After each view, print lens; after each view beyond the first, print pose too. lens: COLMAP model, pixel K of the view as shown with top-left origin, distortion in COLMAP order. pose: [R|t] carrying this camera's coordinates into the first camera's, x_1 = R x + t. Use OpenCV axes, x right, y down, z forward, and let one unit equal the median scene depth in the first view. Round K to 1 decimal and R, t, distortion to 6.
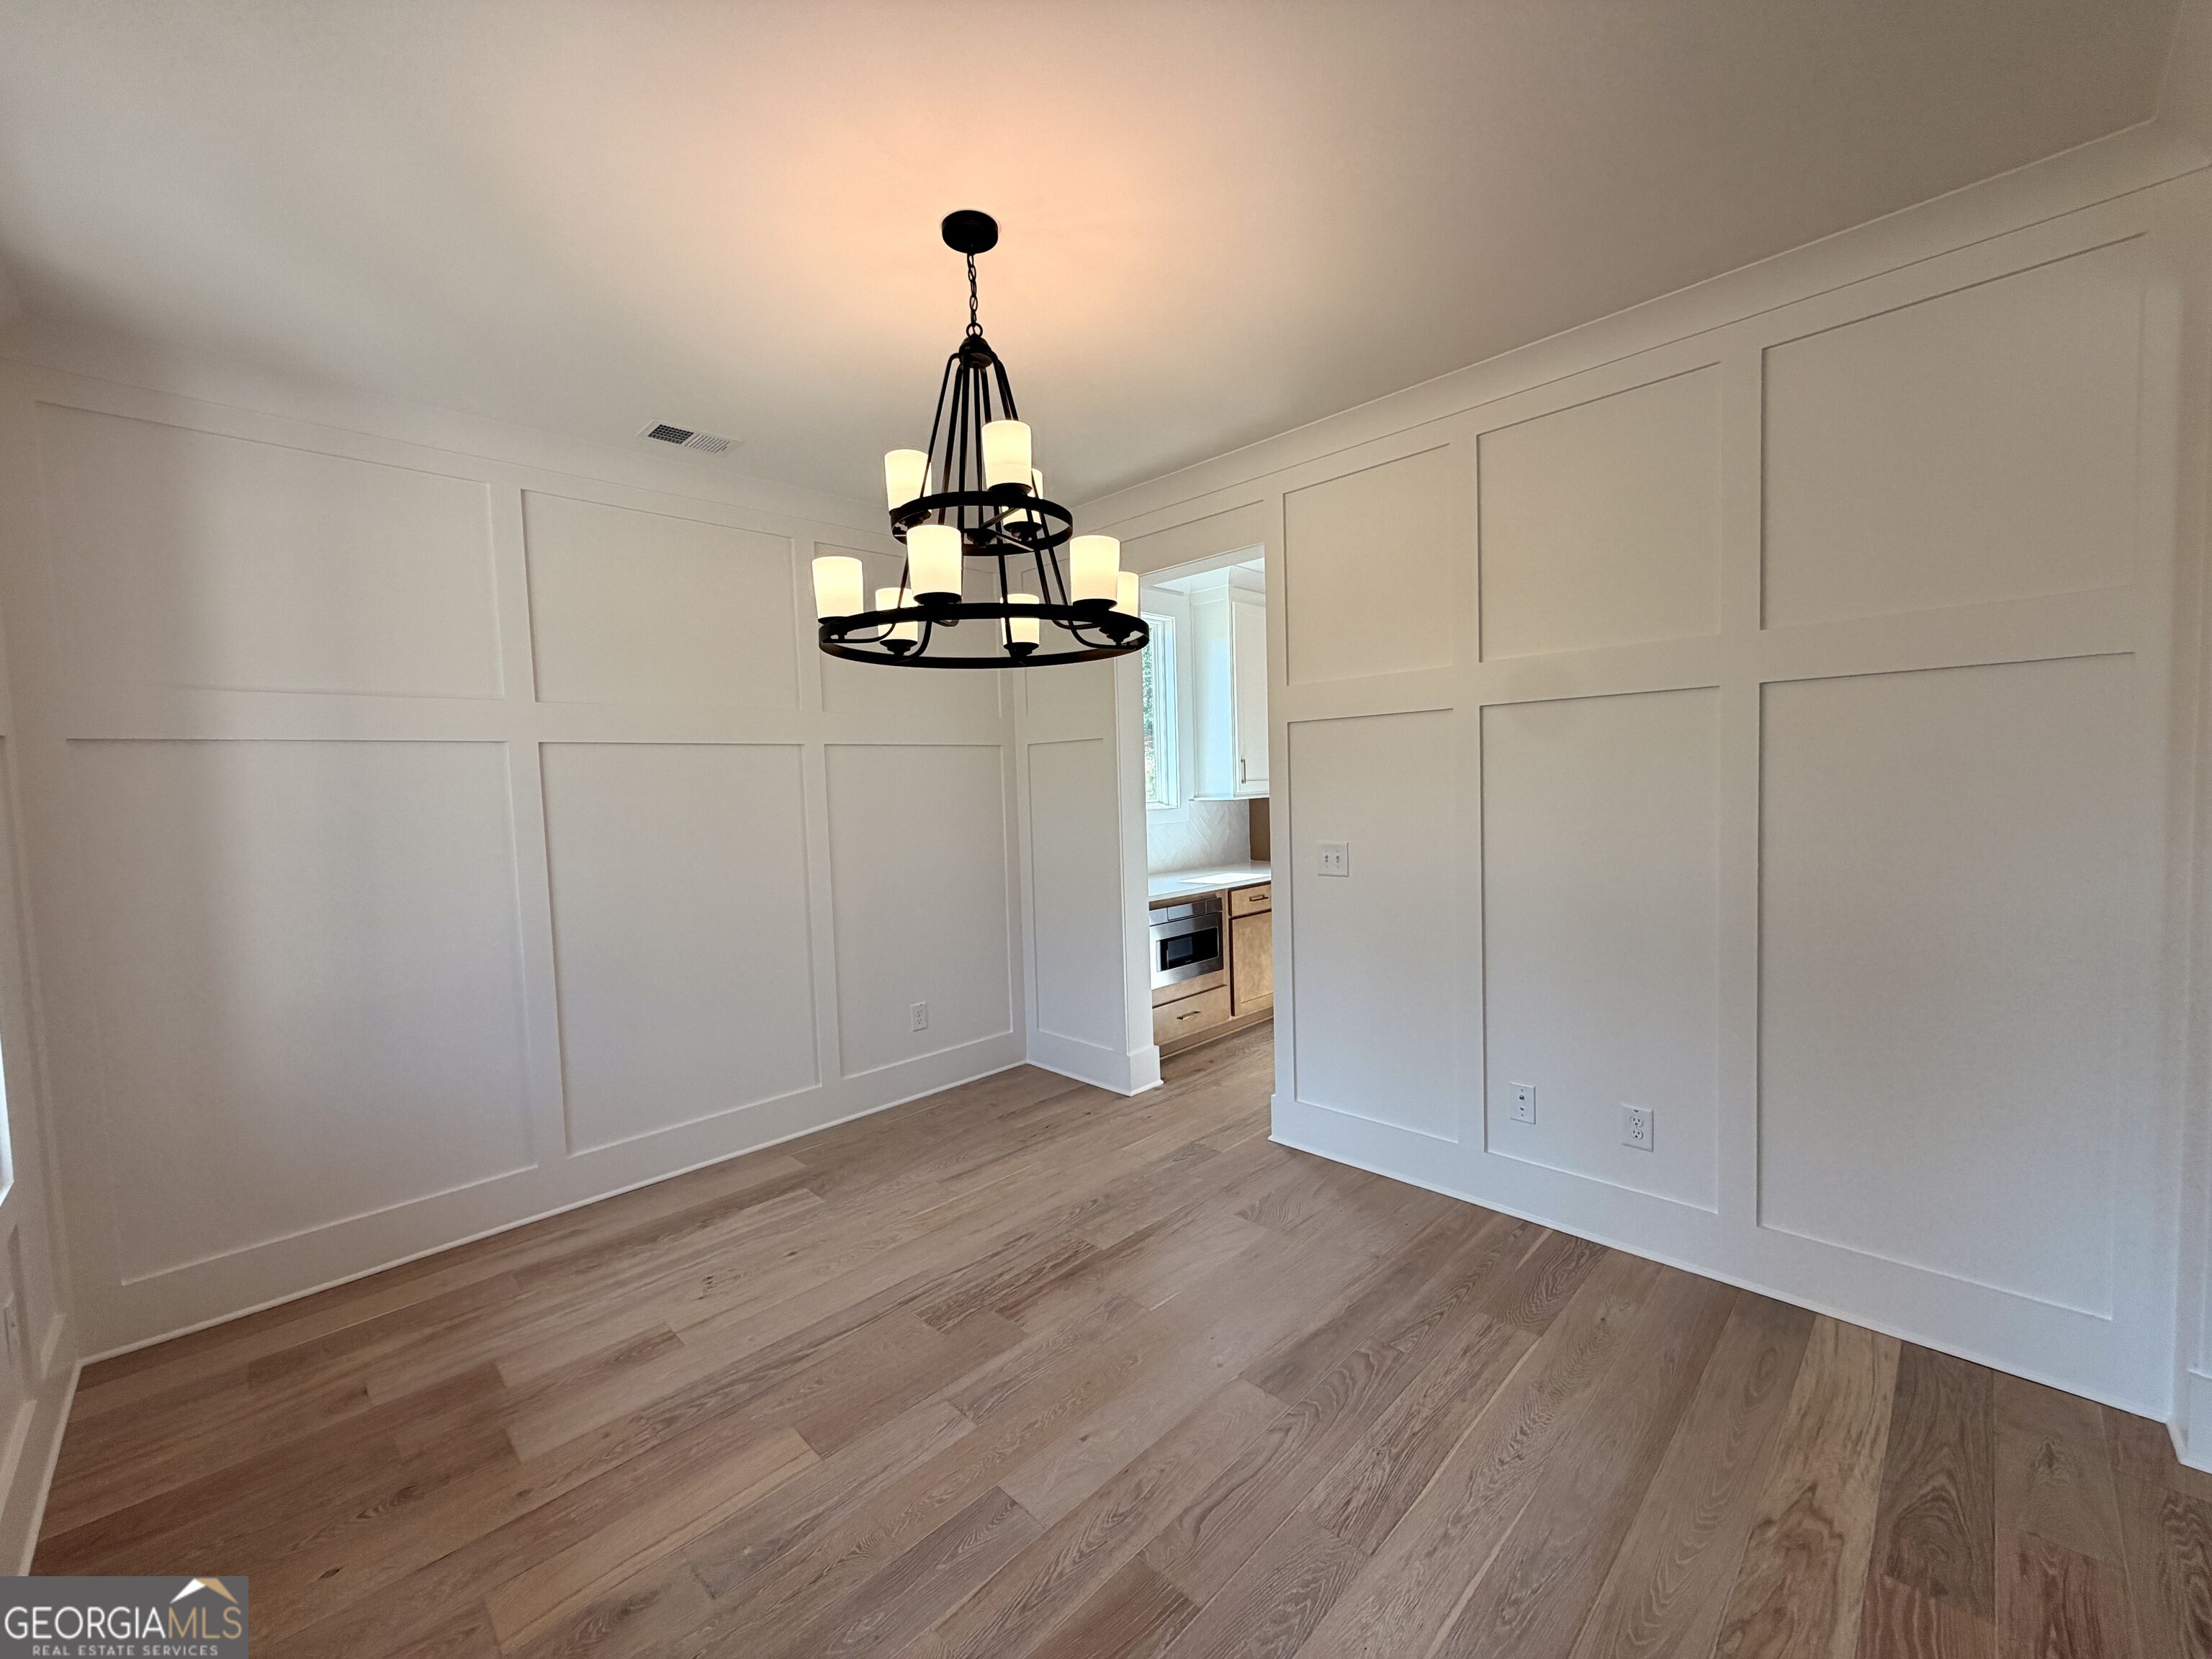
lens RADIAL K [[883.2, 0, 1106.0], [0, 883.2, 829.5], [0, 0, 1]] dist [0.000510, 0.000155]
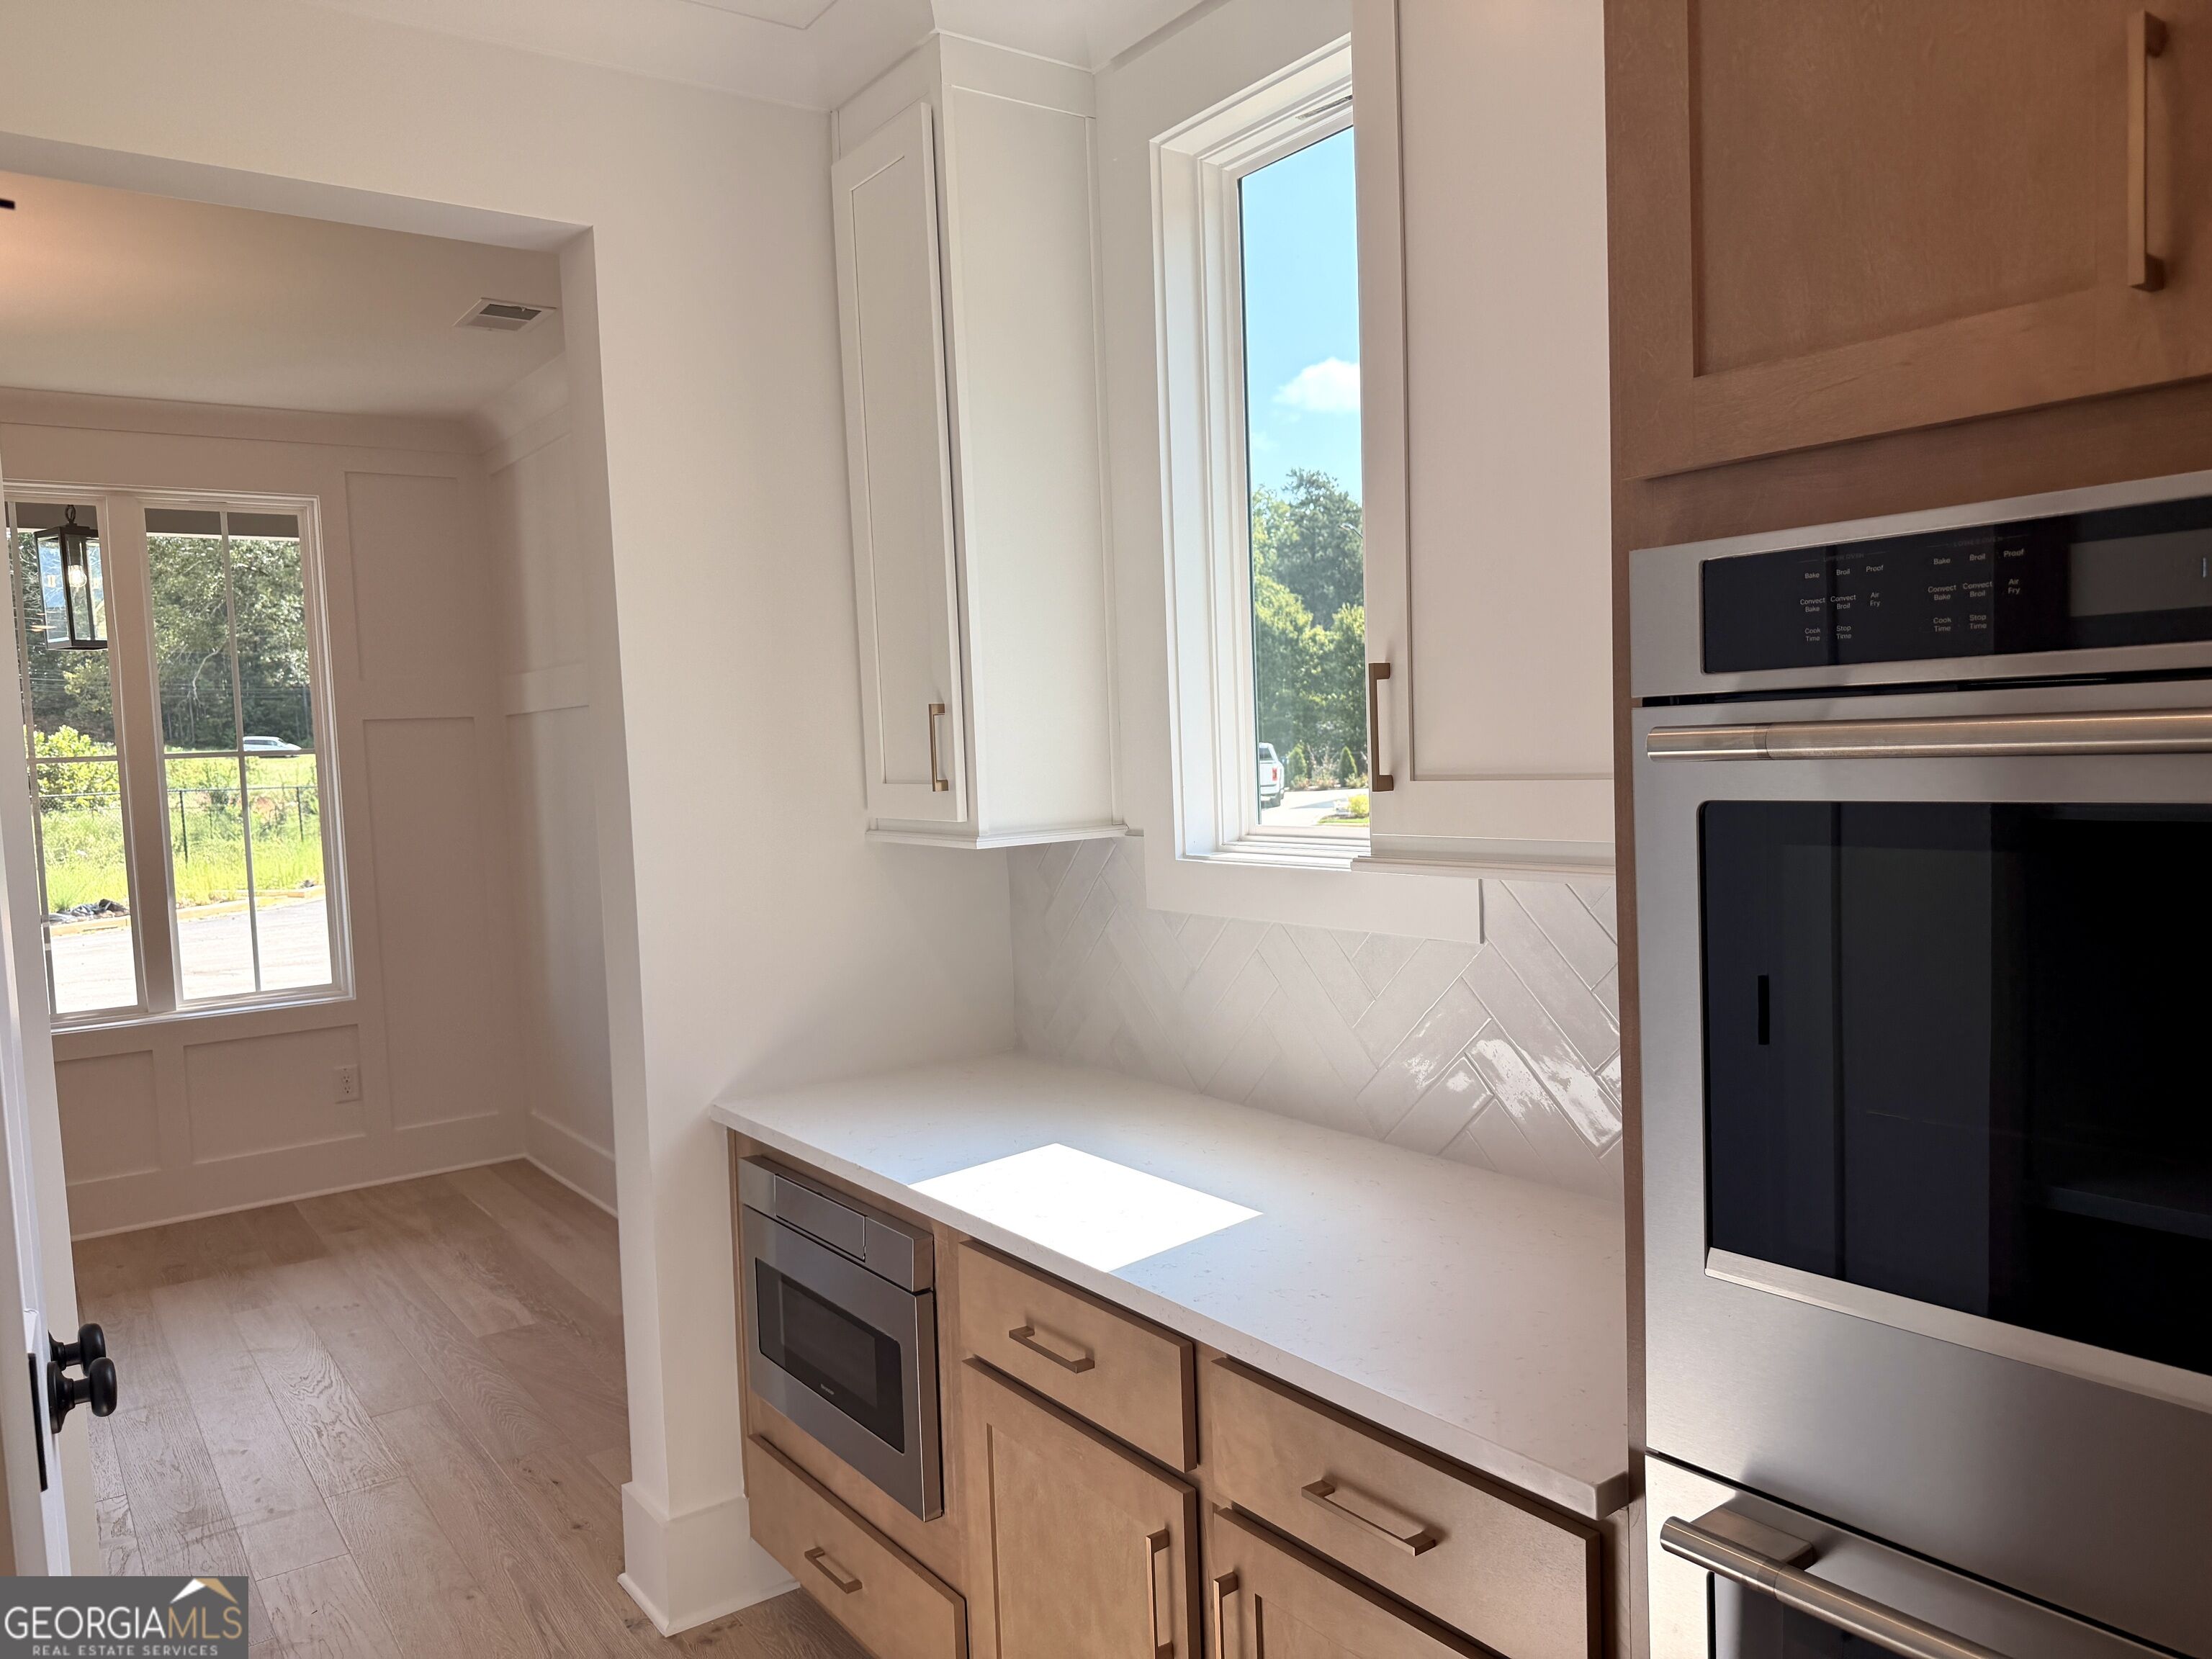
lens RADIAL K [[1554.4, 0, 1106.0], [0, 1554.4, 829.5], [0, 0, 1]] dist [0.042529, -0.080655]
pose [[-0.142587, 0.098998, -0.984819, 0.922694], [-0.009534, 0.994802, 0.101382, -0.145967], [0.989736, 0.023845, -0.140902, 1.854778]]
